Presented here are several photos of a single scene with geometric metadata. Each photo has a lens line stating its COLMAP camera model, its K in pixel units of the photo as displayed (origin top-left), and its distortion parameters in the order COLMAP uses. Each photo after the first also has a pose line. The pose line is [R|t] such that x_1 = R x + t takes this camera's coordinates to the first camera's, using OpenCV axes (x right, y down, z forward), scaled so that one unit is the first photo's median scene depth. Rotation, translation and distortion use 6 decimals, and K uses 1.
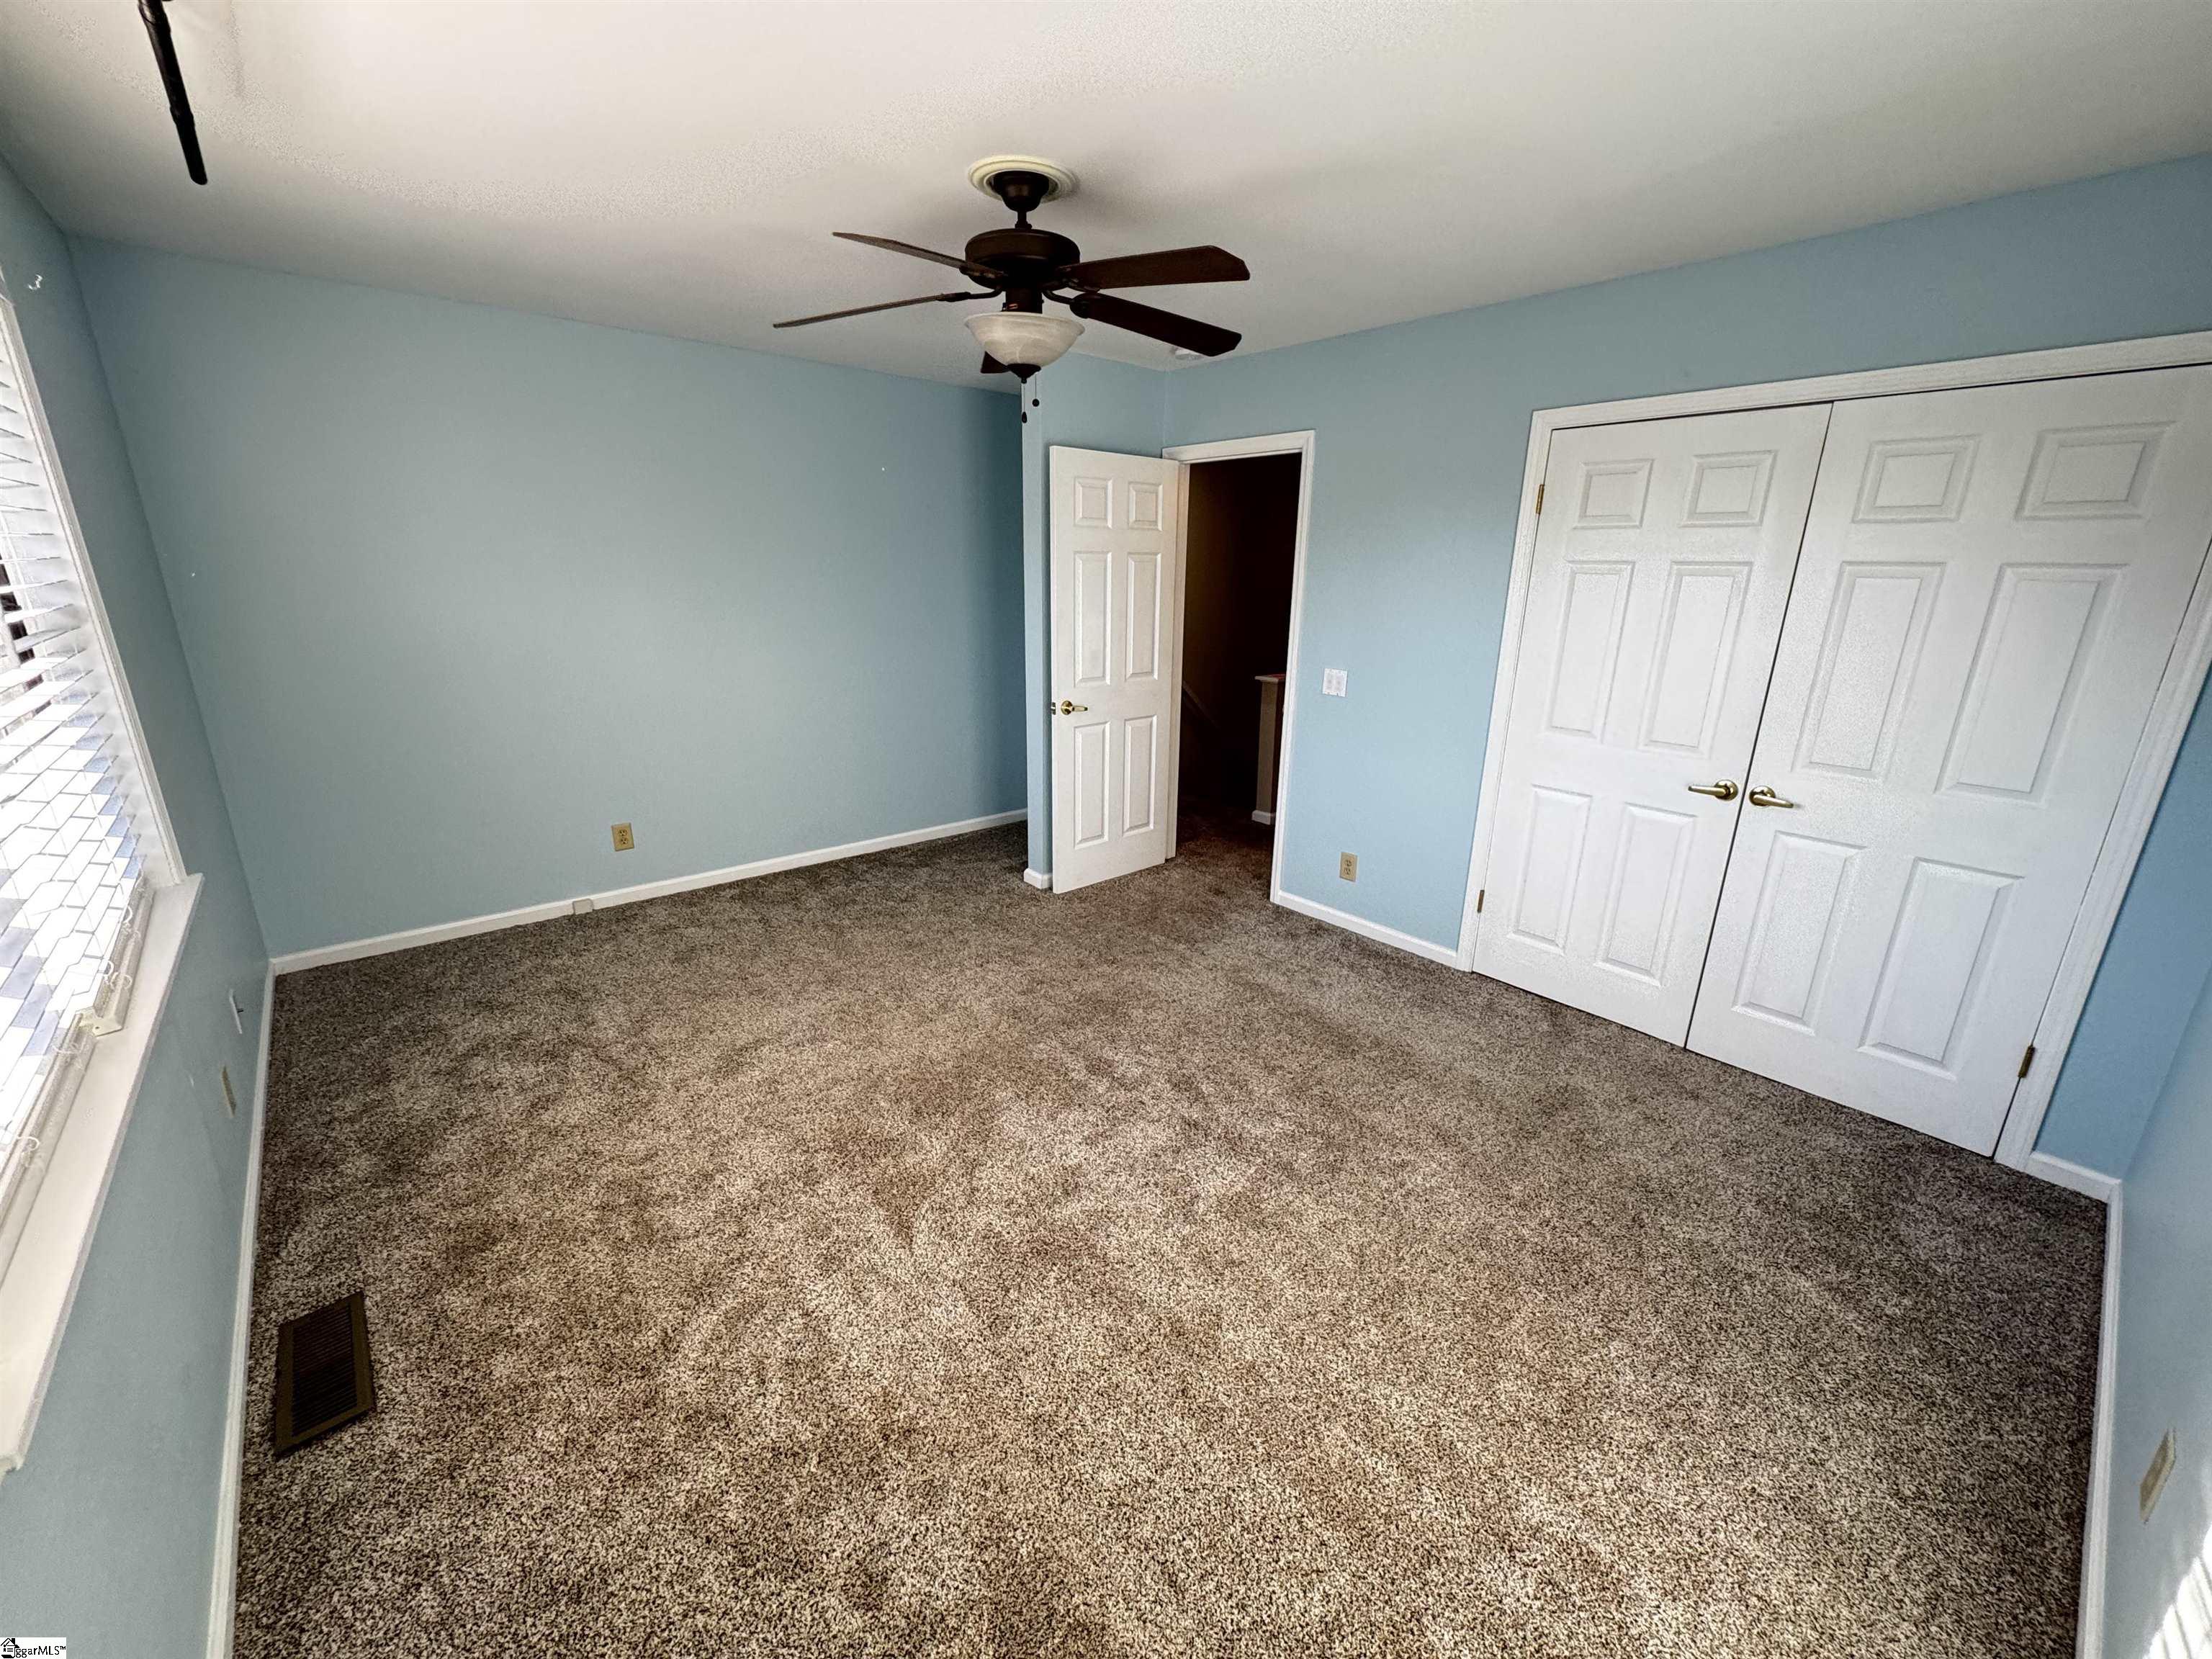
lens RADIAL K [[879.8, 0, 1106.0], [0, 879.8, 829.5], [0, 0, 1]] dist [0.000660, 0.000007]
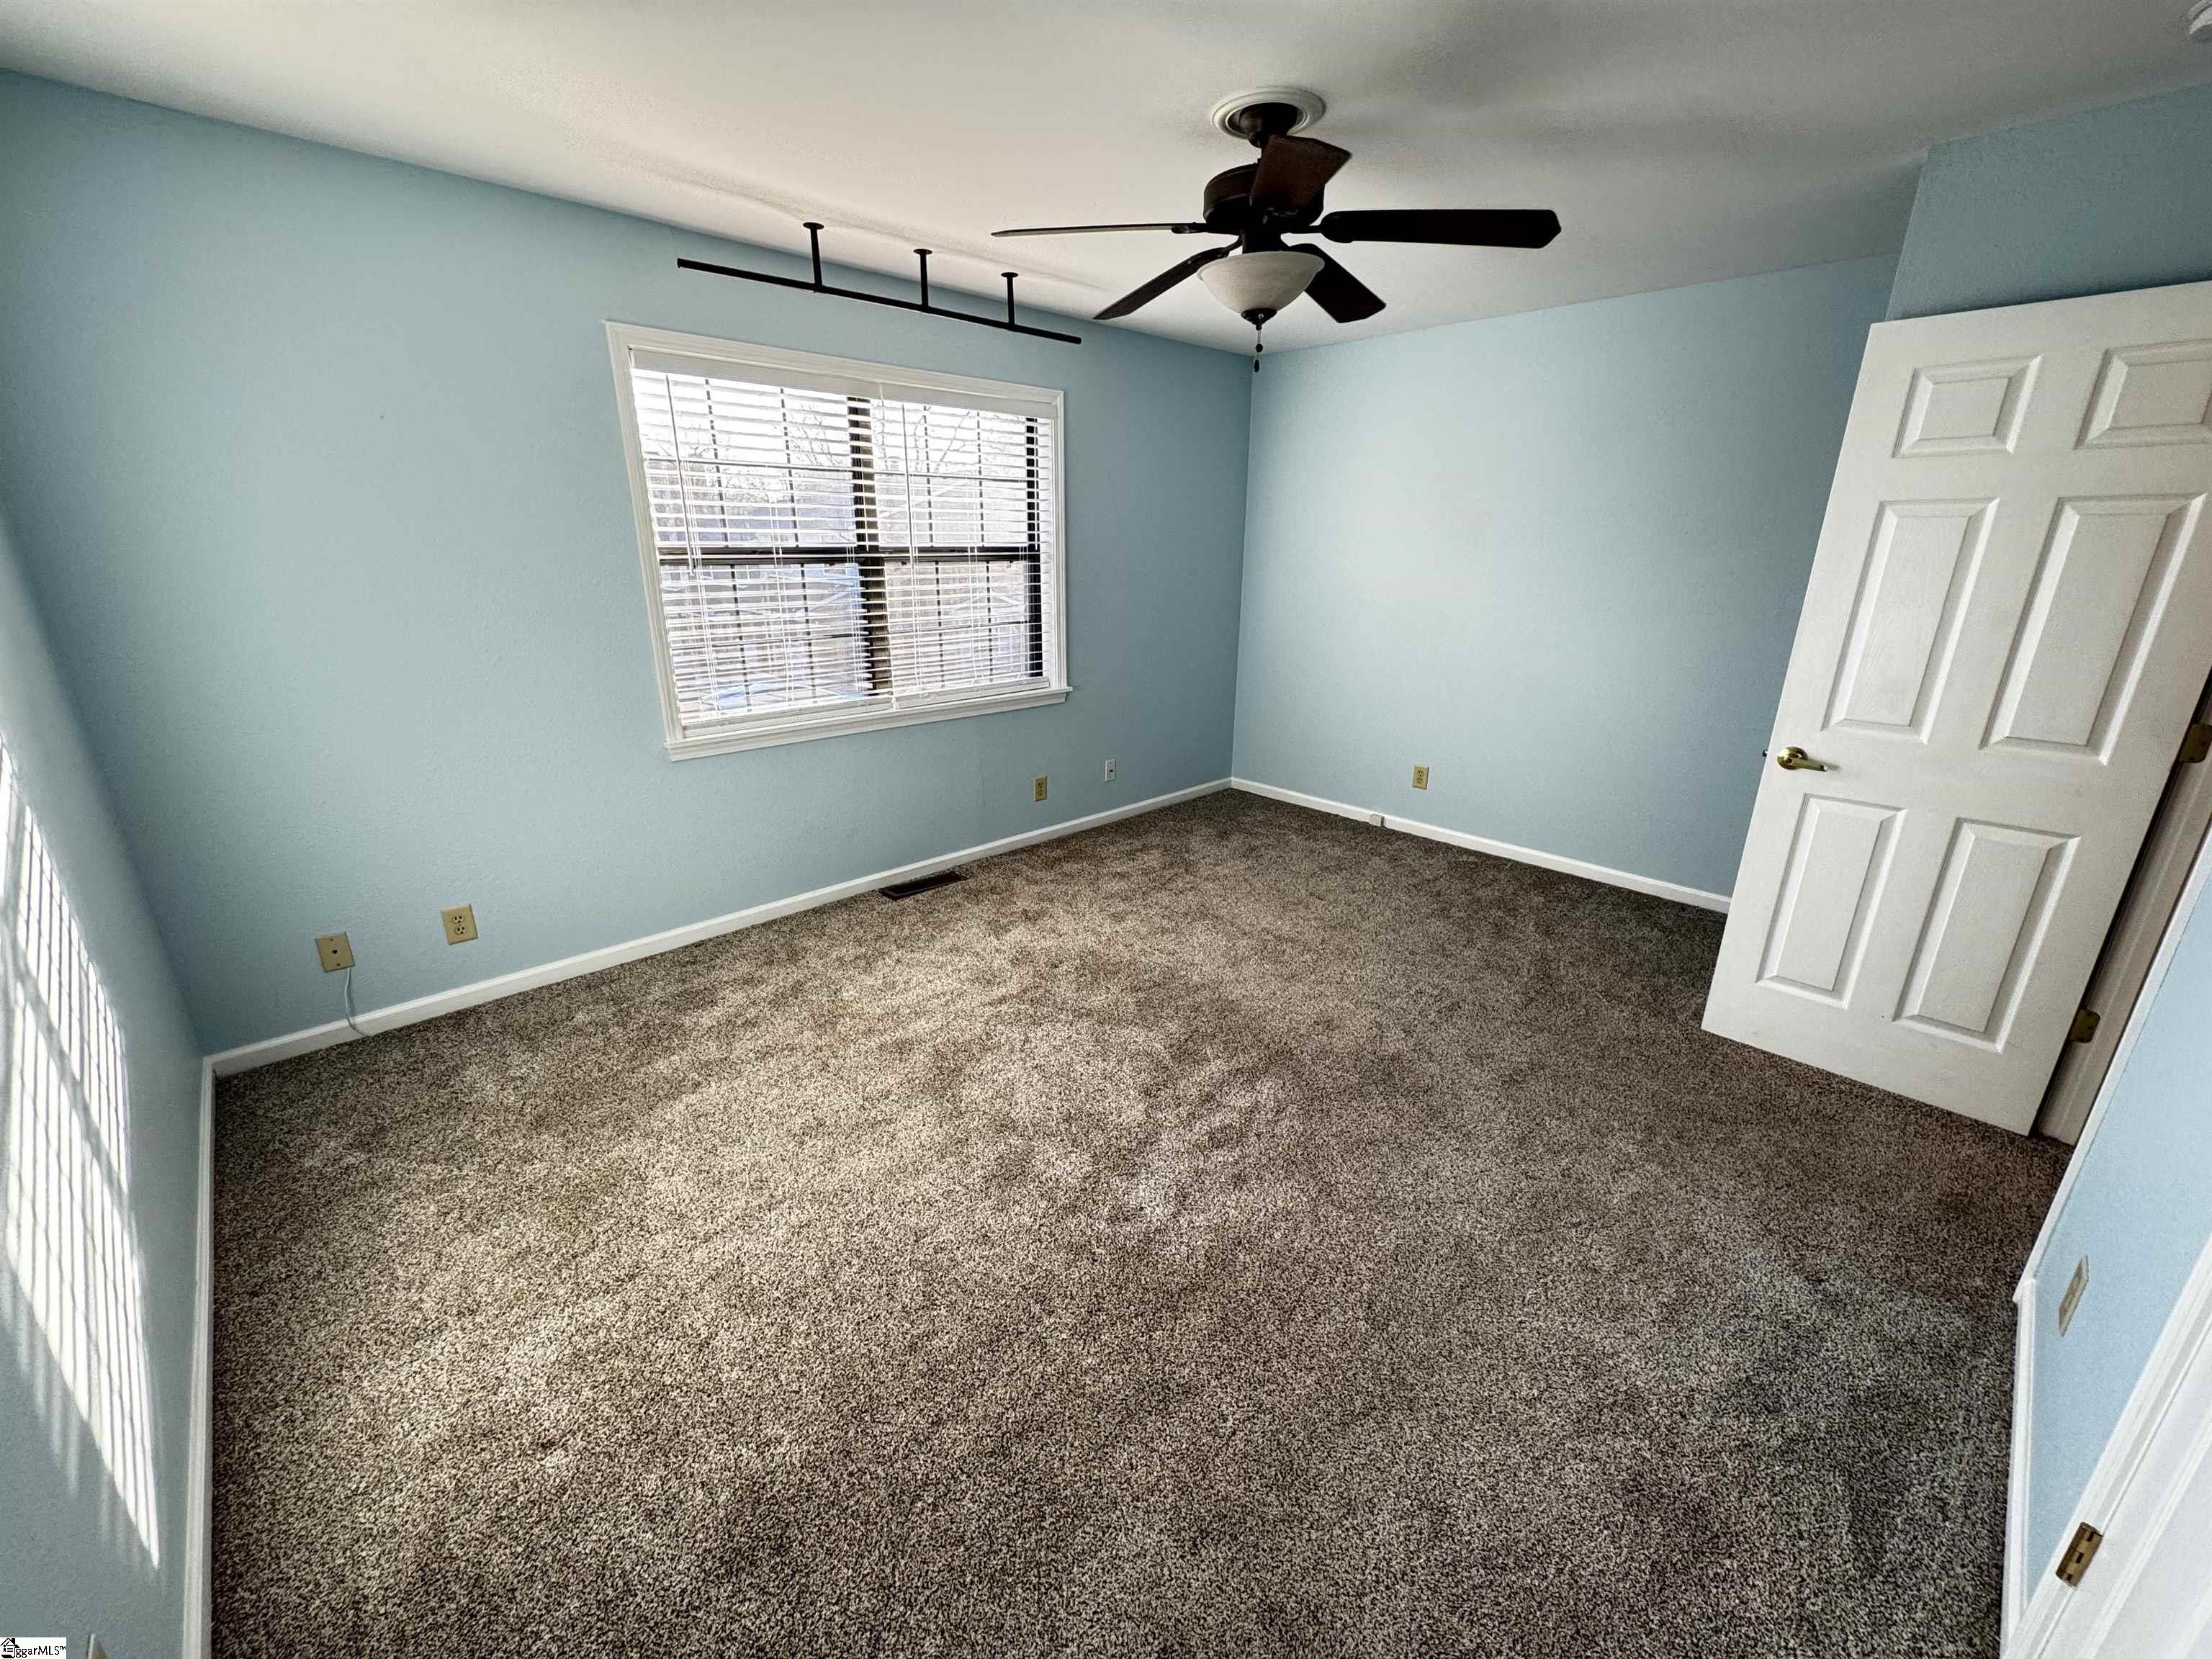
lens RADIAL K [[876.1, 0, 1106.0], [0, 876.1, 829.5], [0, 0, 1]] dist [0.001098, 0.000007]
pose [[0.044072, 0.298912, -0.953263, 0.574148], [-0.287796, 0.917538, 0.274404, -0.131203], [0.956677, 0.262252, 0.126463, 0.503249]]
